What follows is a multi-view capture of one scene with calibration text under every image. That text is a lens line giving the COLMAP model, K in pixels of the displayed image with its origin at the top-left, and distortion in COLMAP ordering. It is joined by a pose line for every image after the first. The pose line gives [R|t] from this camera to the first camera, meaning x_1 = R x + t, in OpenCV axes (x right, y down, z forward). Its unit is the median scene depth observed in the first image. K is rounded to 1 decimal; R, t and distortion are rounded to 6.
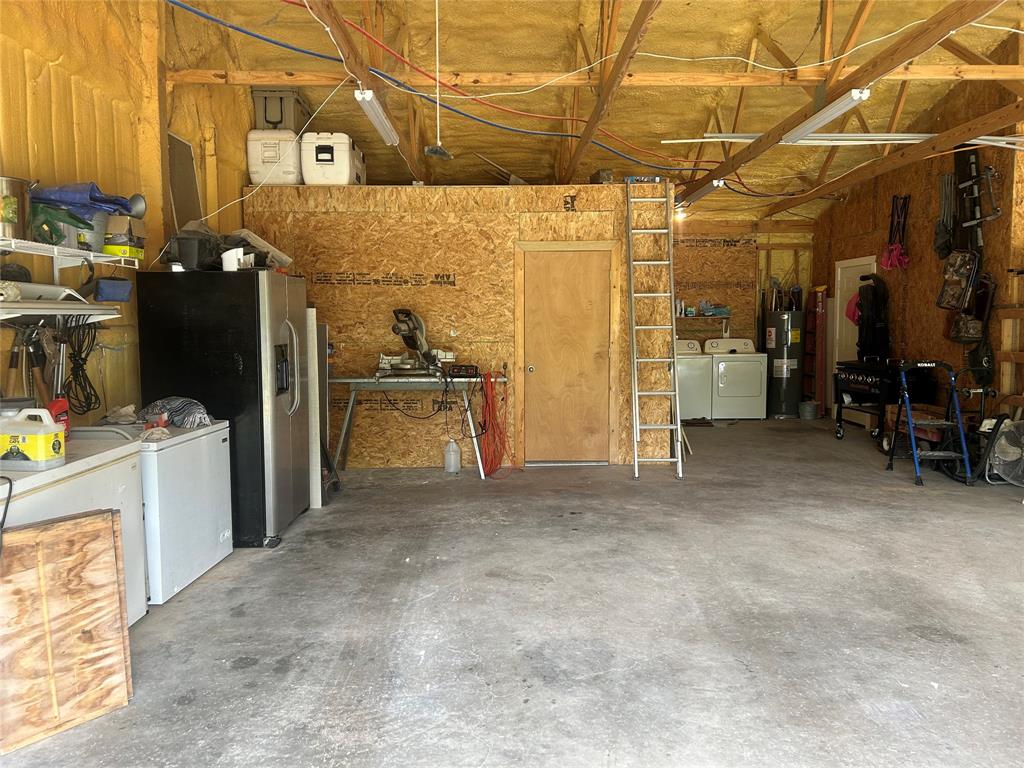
lens RADIAL K [[774.4, 0, 512.0], [0, 774.4, 384.0], [0, 0, 1]] dist [0.081945, -0.107384]
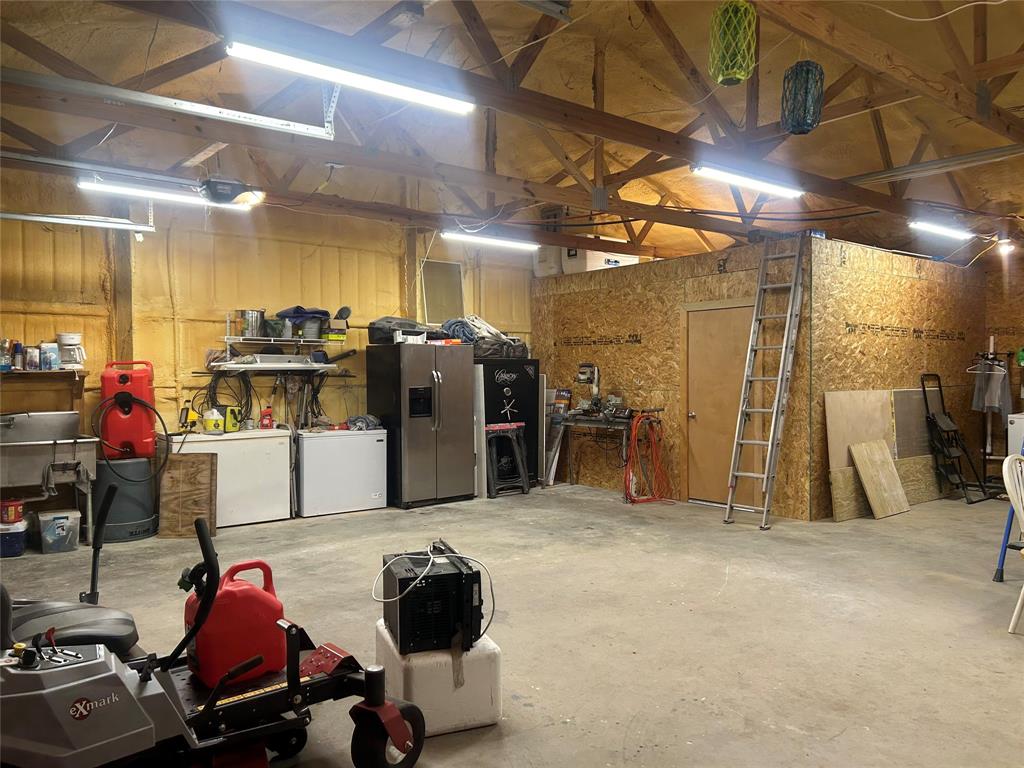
lens RADIAL K [[774.4, 0, 512.0], [0, 774.4, 384.0], [0, 0, 1]] dist [0.081945, -0.107384]
pose [[0.609541, 0.012321, -0.792659, 1.187552], [-0.063268, 0.997446, -0.033148, -0.016146], [0.790226, 0.070355, 0.608763, 0.165060]]
